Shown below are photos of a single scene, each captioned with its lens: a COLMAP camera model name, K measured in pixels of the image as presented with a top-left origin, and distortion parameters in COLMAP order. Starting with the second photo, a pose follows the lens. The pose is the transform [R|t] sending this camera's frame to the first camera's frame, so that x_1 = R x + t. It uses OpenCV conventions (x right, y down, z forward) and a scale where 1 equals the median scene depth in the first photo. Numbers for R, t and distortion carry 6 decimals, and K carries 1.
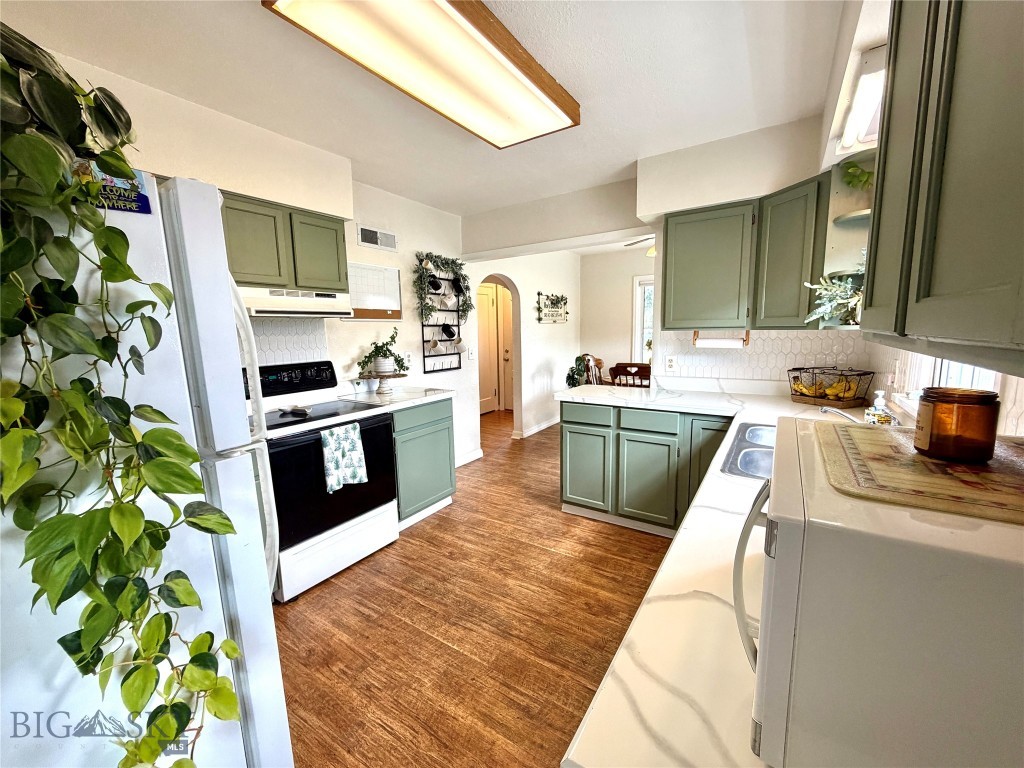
lens RADIAL K [[408.2, 0, 510.8], [0, 408.2, 384.6], [0, 0, 1]] dist [-0.000415, -0.000040]
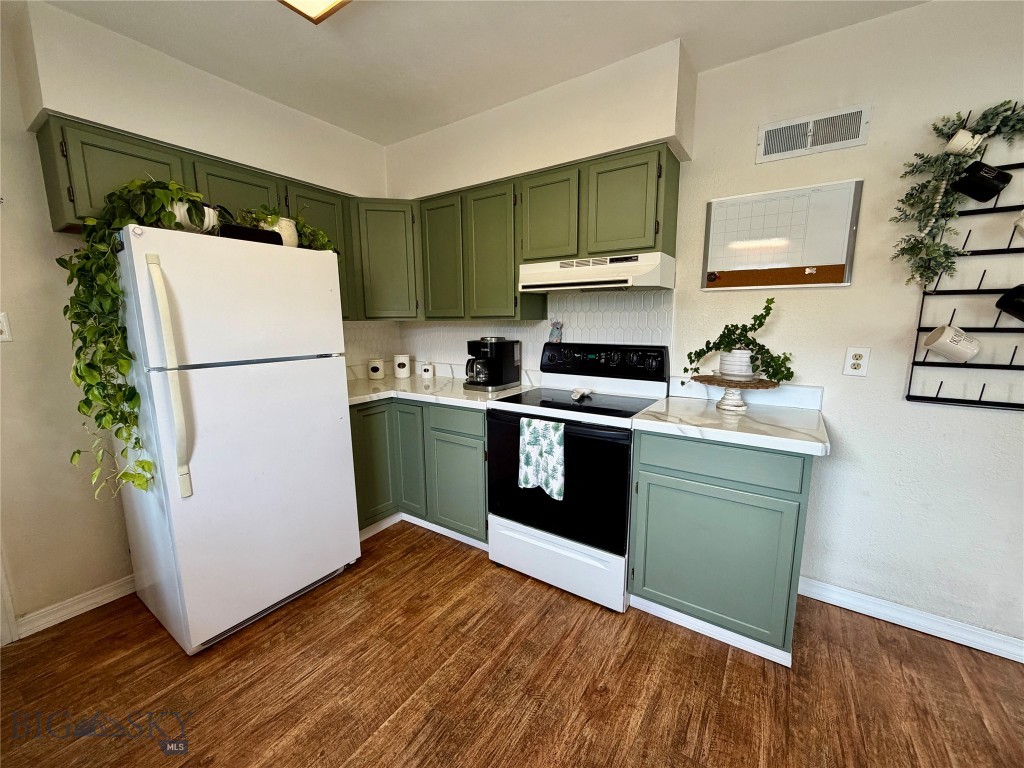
lens RADIAL K [[408.6, 0, 510.4], [0, 408.6, 384.2], [0, 0, 1]] dist [-0.001606, 0.000702]
pose [[-0.014662, 0.178765, -0.983783, 0.348334], [-0.131787, 0.974960, 0.179126, -0.097751], [0.991170, 0.132276, 0.009264, 0.805258]]
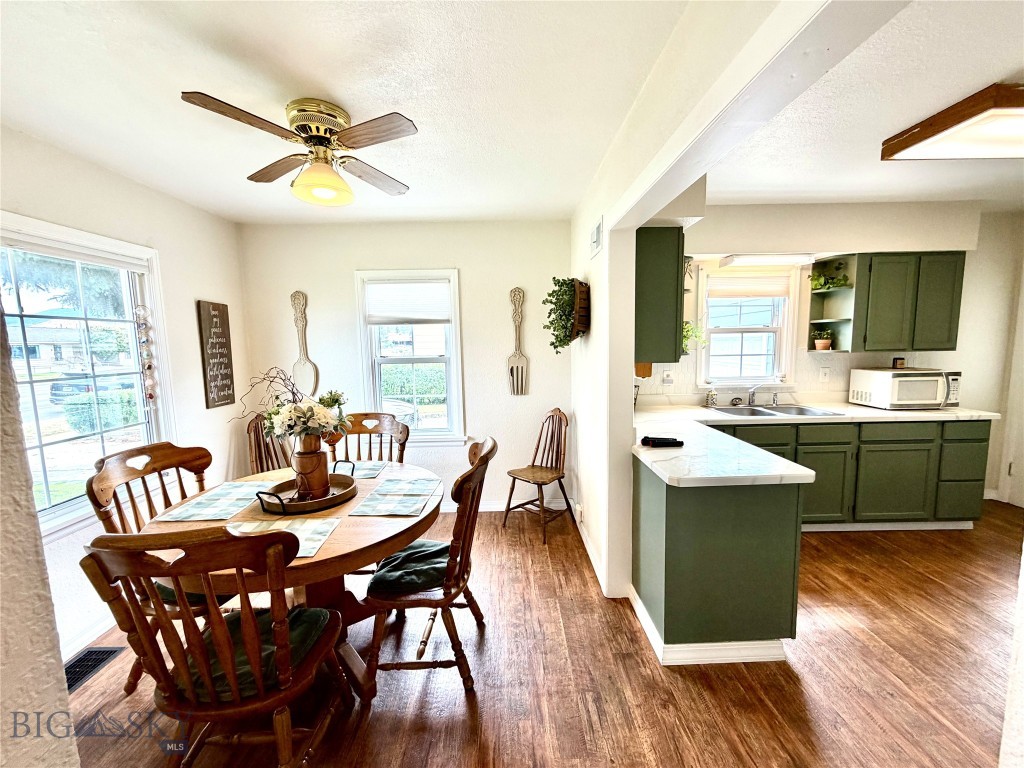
lens RADIAL K [[408.6, 0, 510.4], [0, 408.6, 384.2], [0, 0, 1]] dist [-0.001606, 0.000702]
pose [[-0.558875, -0.058127, 0.827212, -0.152605], [0.145128, 0.975289, 0.166582, -0.306362], [-0.816454, 0.213150, -0.536629, 1.916078]]
